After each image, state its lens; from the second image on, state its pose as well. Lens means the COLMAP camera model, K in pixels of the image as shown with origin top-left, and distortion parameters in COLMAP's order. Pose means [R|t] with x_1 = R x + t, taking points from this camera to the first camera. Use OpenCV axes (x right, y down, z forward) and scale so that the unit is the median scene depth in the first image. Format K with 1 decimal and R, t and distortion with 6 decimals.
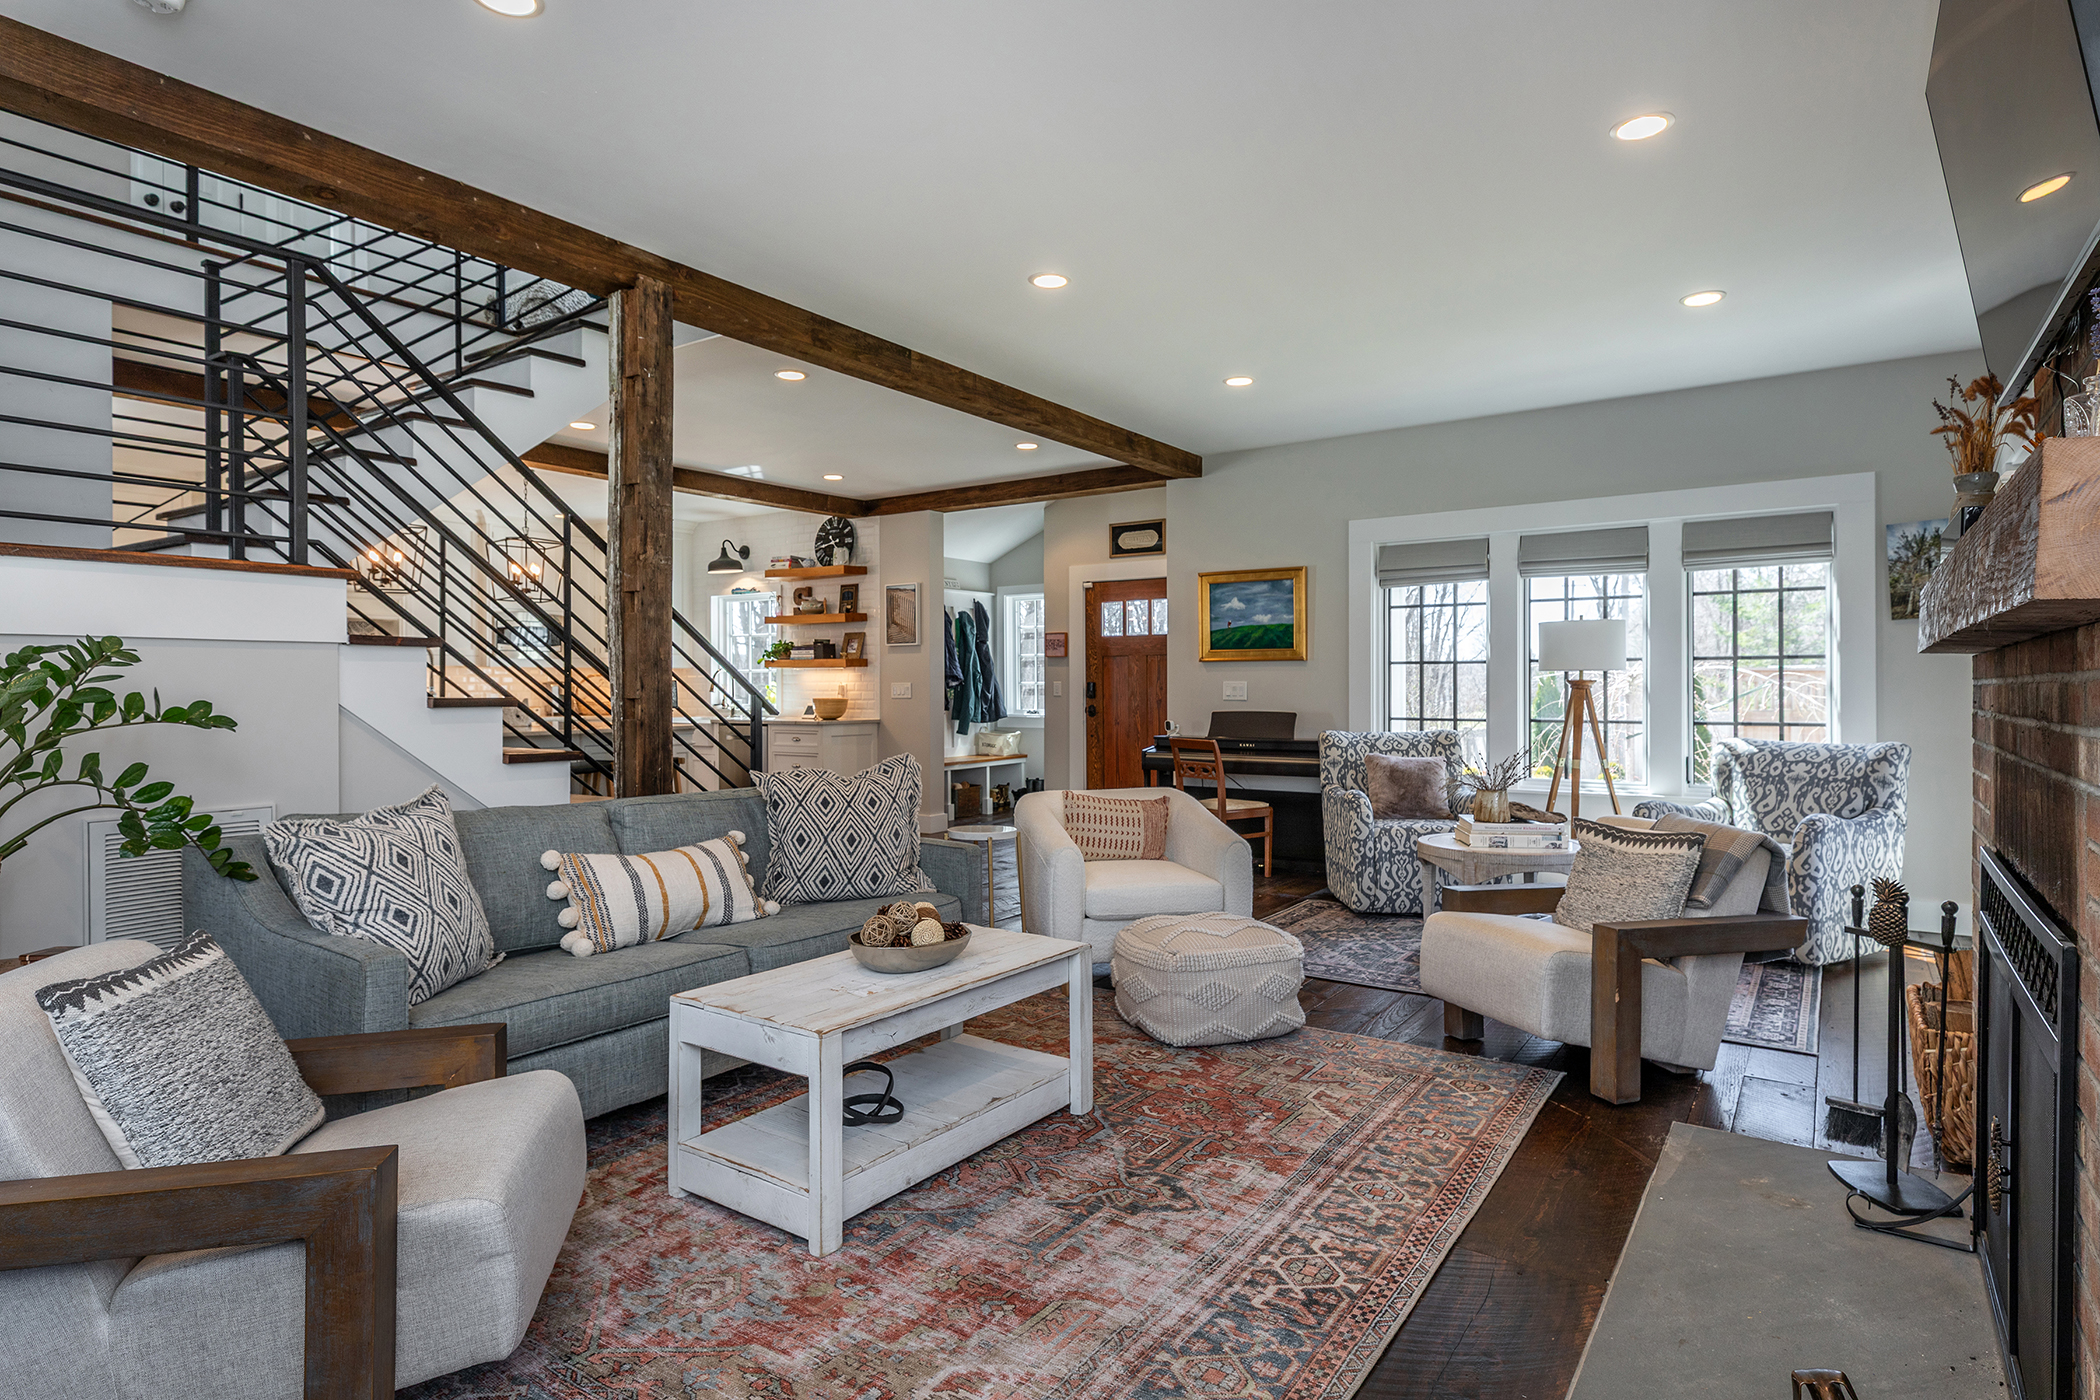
lens RADIAL K [[1109.6, 0, 1053.5], [0, 1109.6, 684.3], [0, 0, 1]] dist [0.020768, -0.000040]
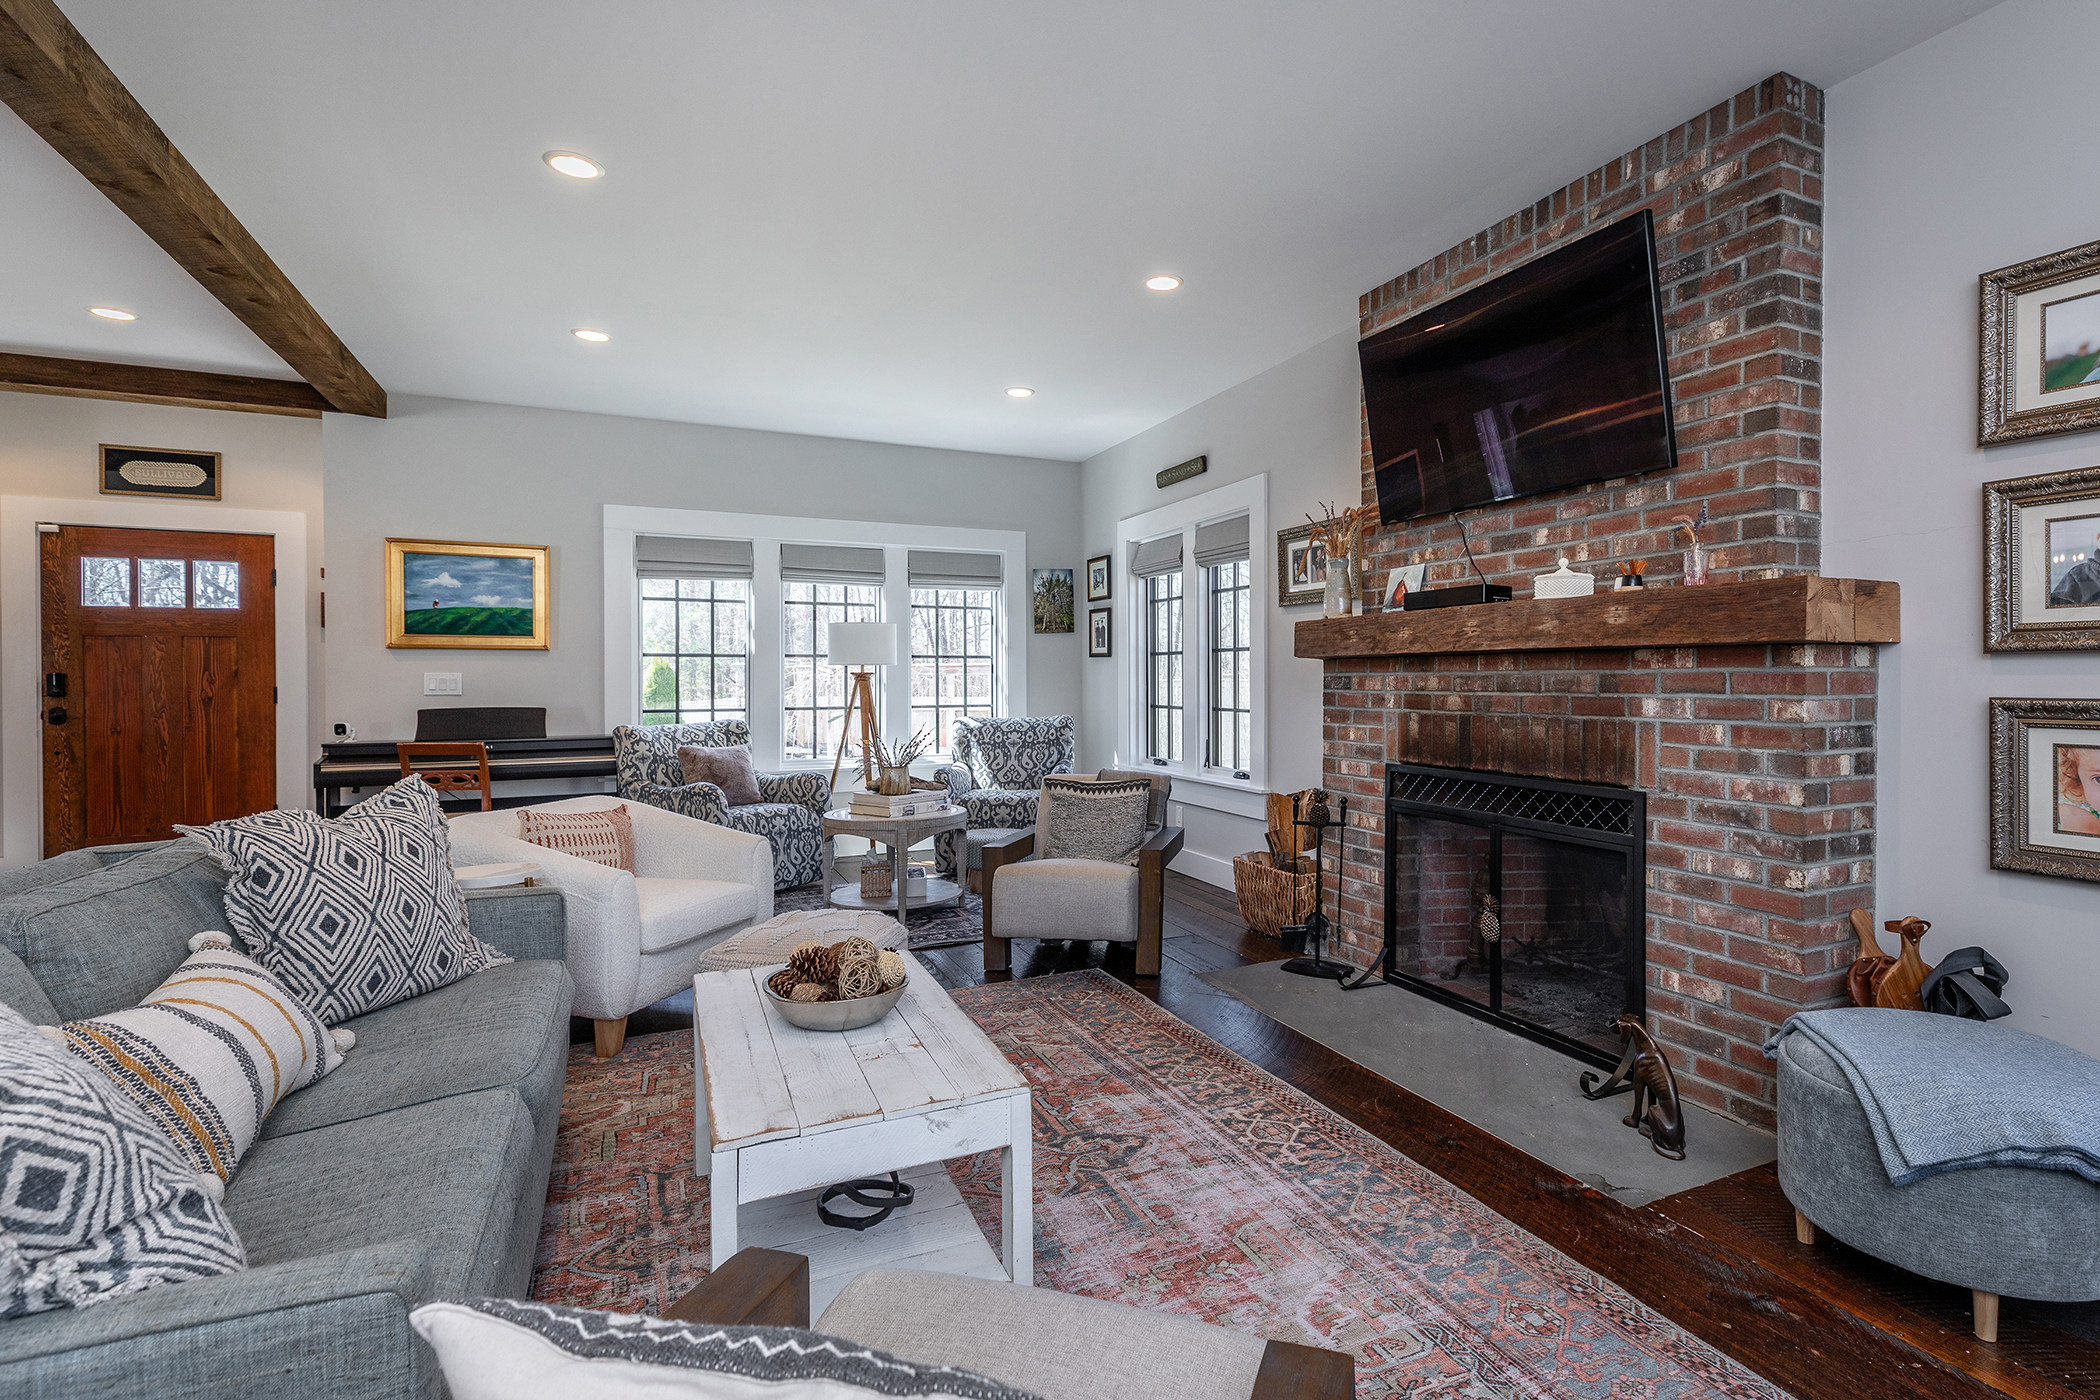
lens RADIAL K [[1006.5, 0, 1138.9], [0, 1006.5, 681.3], [0, 0, 1]] dist [0.012504, -0.000903]
pose [[0.485326, -0.002086, 0.874331, -0.345516], [-0.000336, 0.999997, 0.002572, 0.002387], [-0.874333, -0.001542, 0.485324, 0.231010]]
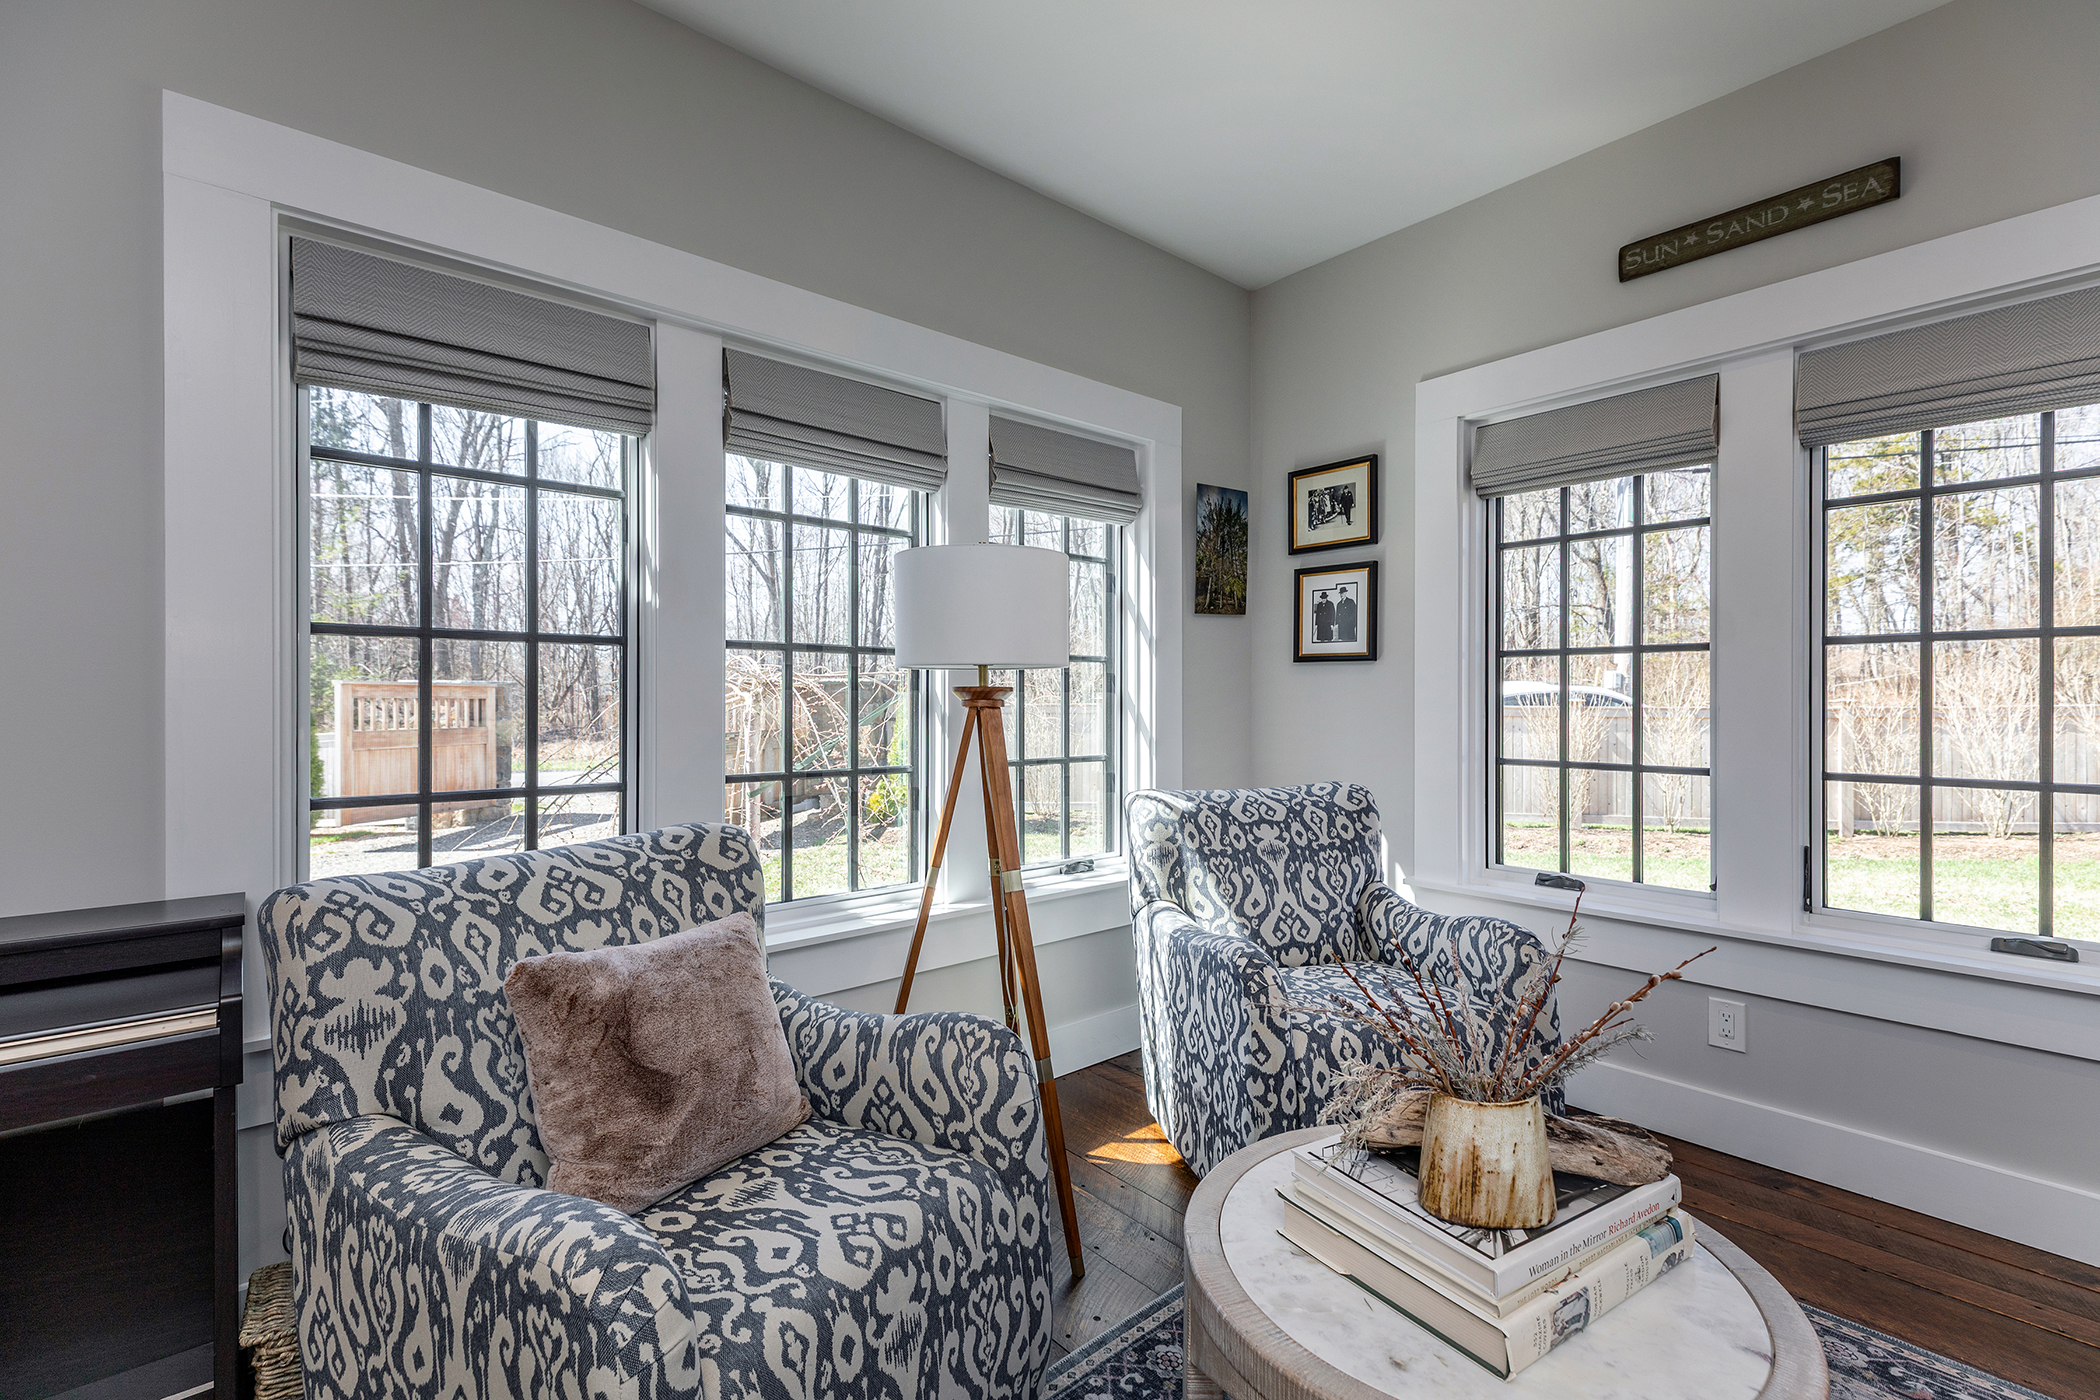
lens RADIAL K [[958.9, 0, 1019.3], [0, 958.9, 705.0], [0, 0, 1]] dist [0.022023, 0.000232]
pose [[0.263735, 0.002262, 0.964592, 0.107487], [-0.003036, 0.999994, -0.001515, 0.004093], [-0.964590, -0.002529, 0.263740, 0.932222]]
